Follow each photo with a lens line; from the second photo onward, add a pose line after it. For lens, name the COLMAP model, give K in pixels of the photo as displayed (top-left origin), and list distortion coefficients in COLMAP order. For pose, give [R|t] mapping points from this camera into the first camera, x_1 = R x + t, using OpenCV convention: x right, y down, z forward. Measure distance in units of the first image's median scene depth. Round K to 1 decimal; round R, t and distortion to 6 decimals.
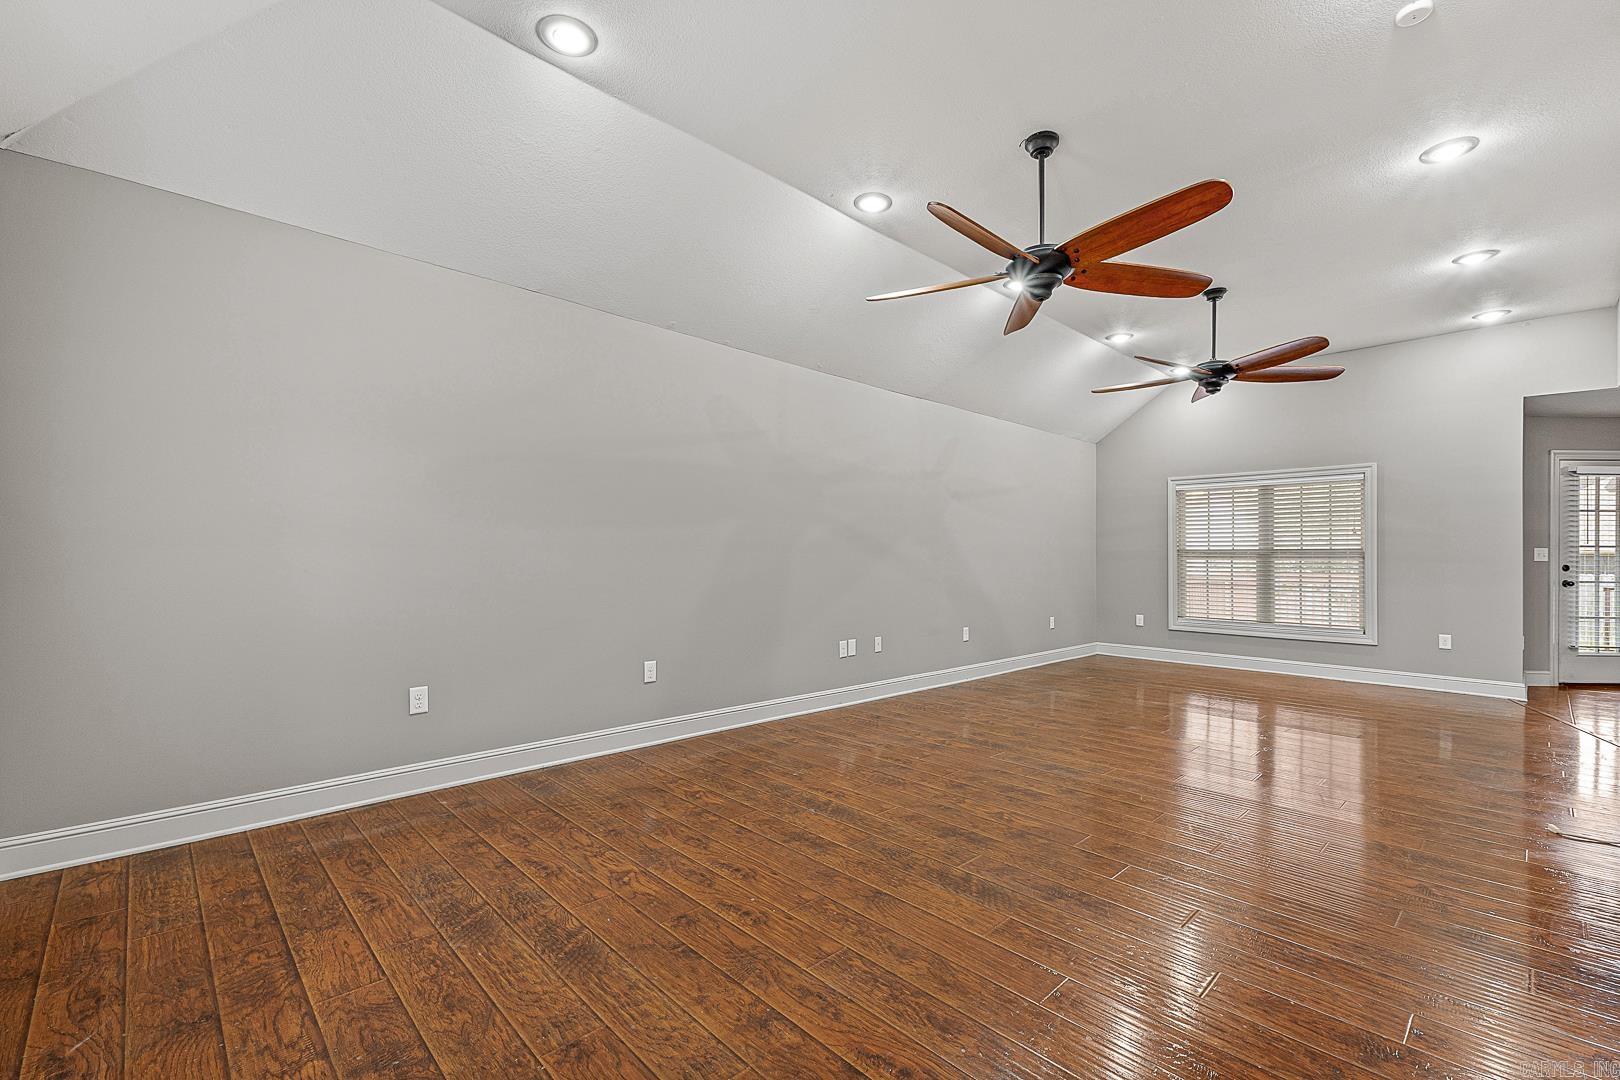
lens RADIAL K [[692.5, 0, 816.6], [0, 692.5, 551.4], [0, 0, 1]] dist [0.014050, -0.000430]
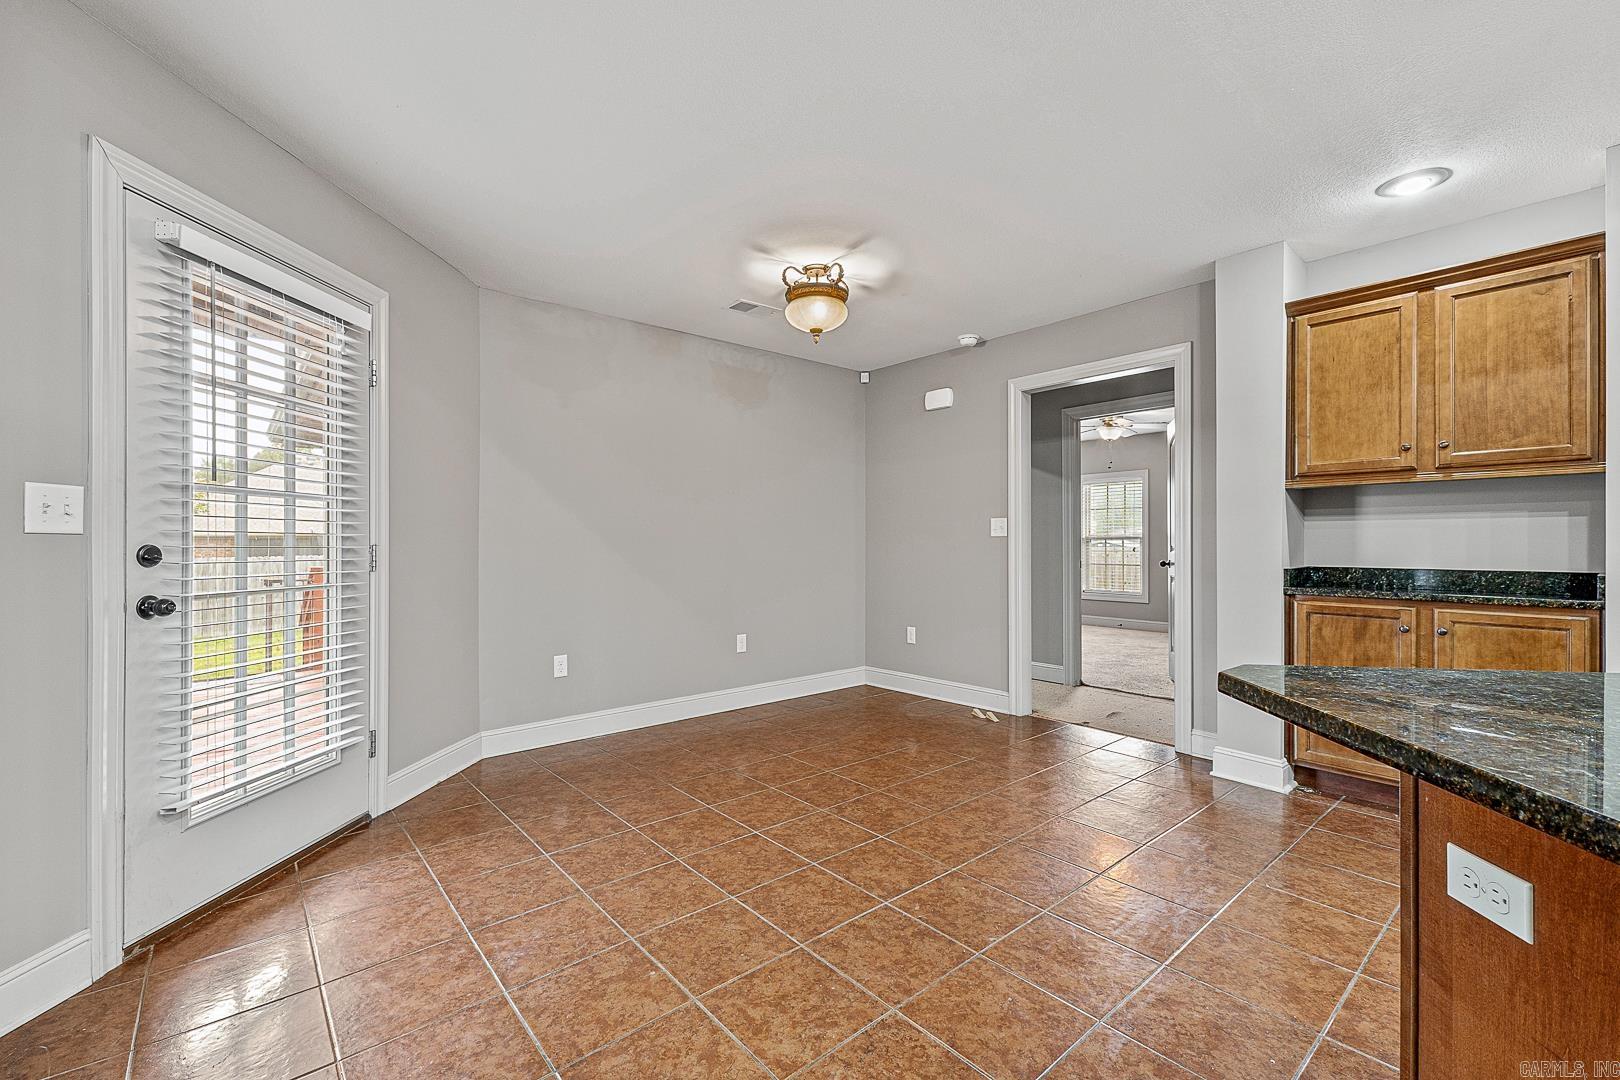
lens RADIAL K [[692.5, 0, 816.6], [0, 692.5, 551.4], [0, 0, 1]] dist [0.014050, -0.000430]
pose [[0.046459, -0.019183, 0.998736, 0.789363], [-0.012441, 0.999727, 0.019781, 0.012633], [-0.998843, -0.013345, 0.046208, 0.710302]]
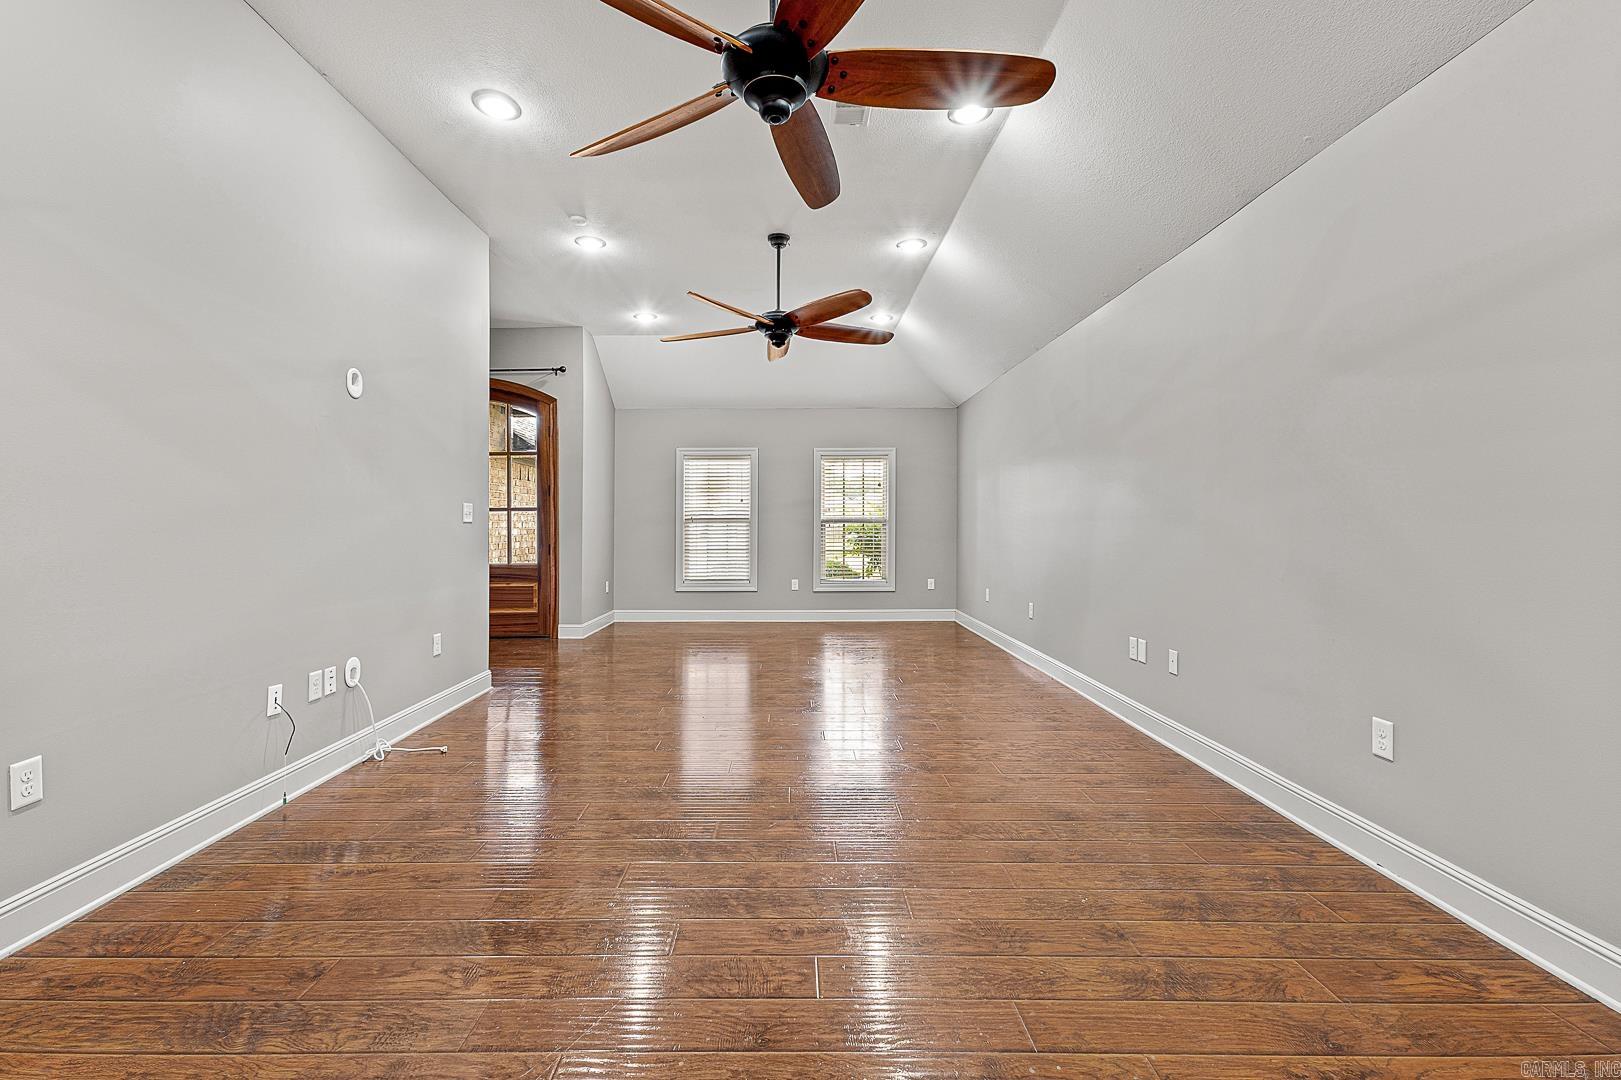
lens RADIAL K [[703.0, 0, 797.7], [0, 703.0, 511.9], [0, 0, 1]] dist [0.009612, 0.000208]
pose [[-0.683334, -0.023242, -0.729736, 0.681722], [0.000657, 0.999473, -0.032449, 0.015362], [0.730106, -0.022653, -0.682958, 1.018425]]
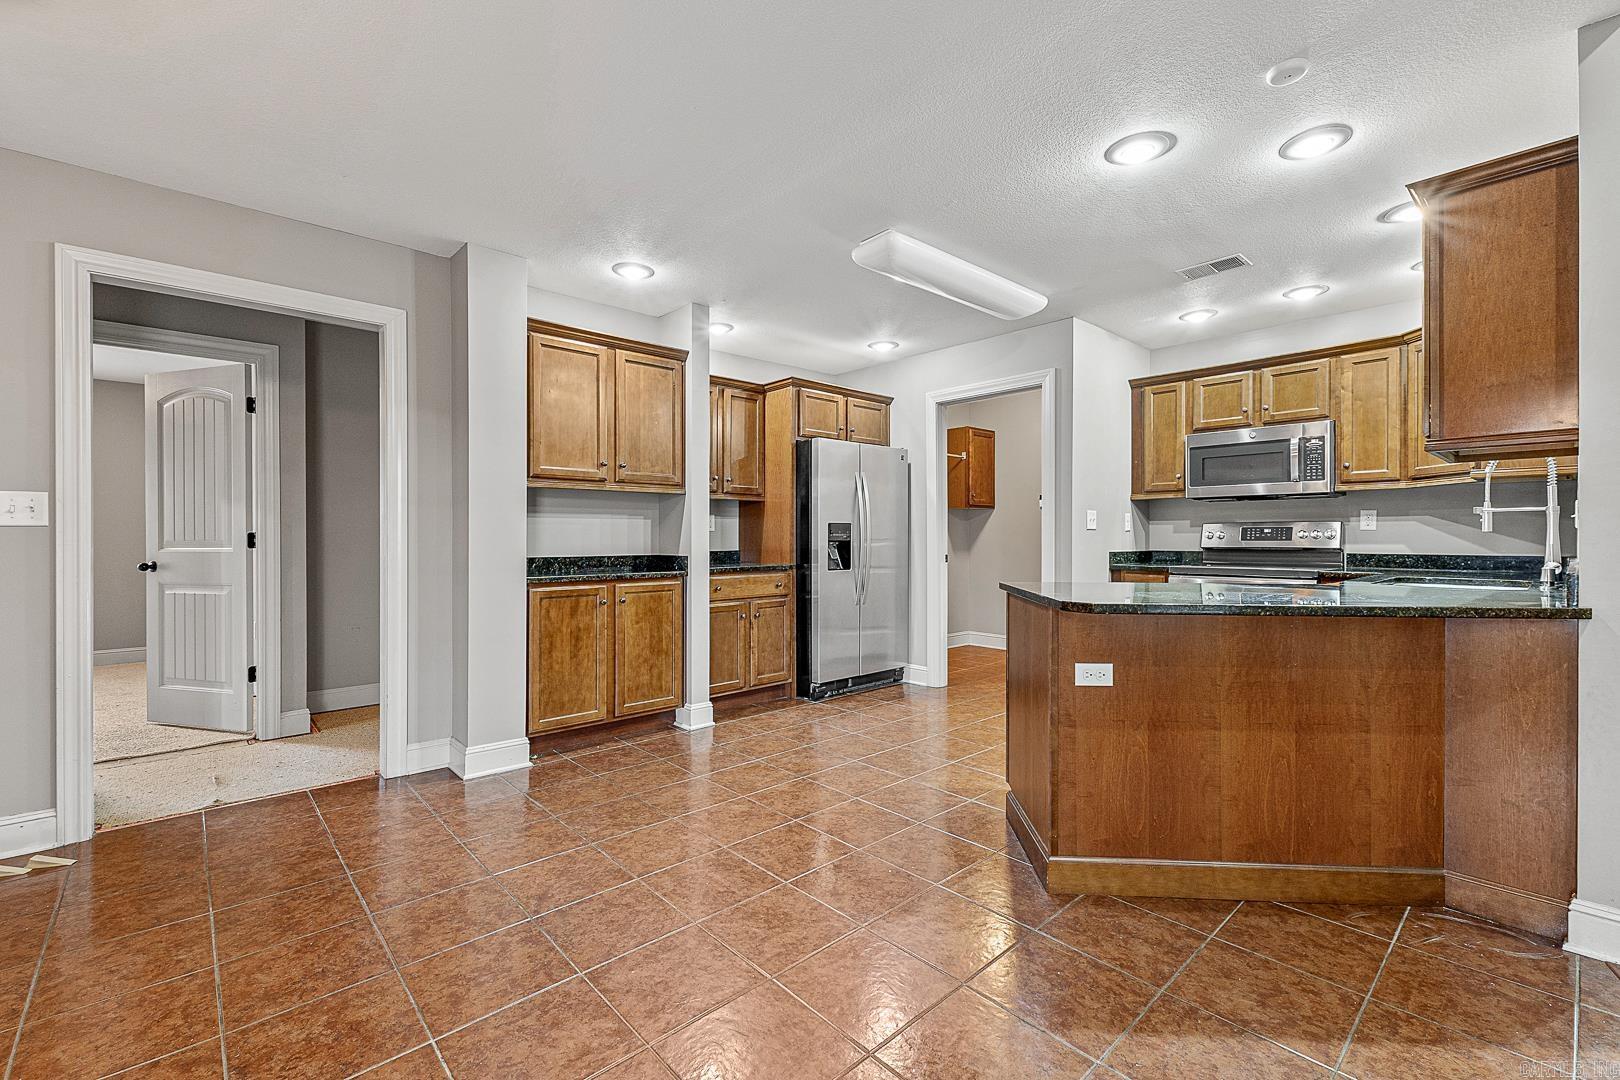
lens RADIAL K [[699.4, 0, 812.4], [0, 699.4, 550.0], [0, 0, 1]] dist [0.015620, -0.000308]
pose [[-0.999593, -0.007434, 0.027559, 1.059991], [-0.007141, 0.999917, 0.010729, 0.015216], [-0.027636, 0.010528, -0.999563, 0.933789]]
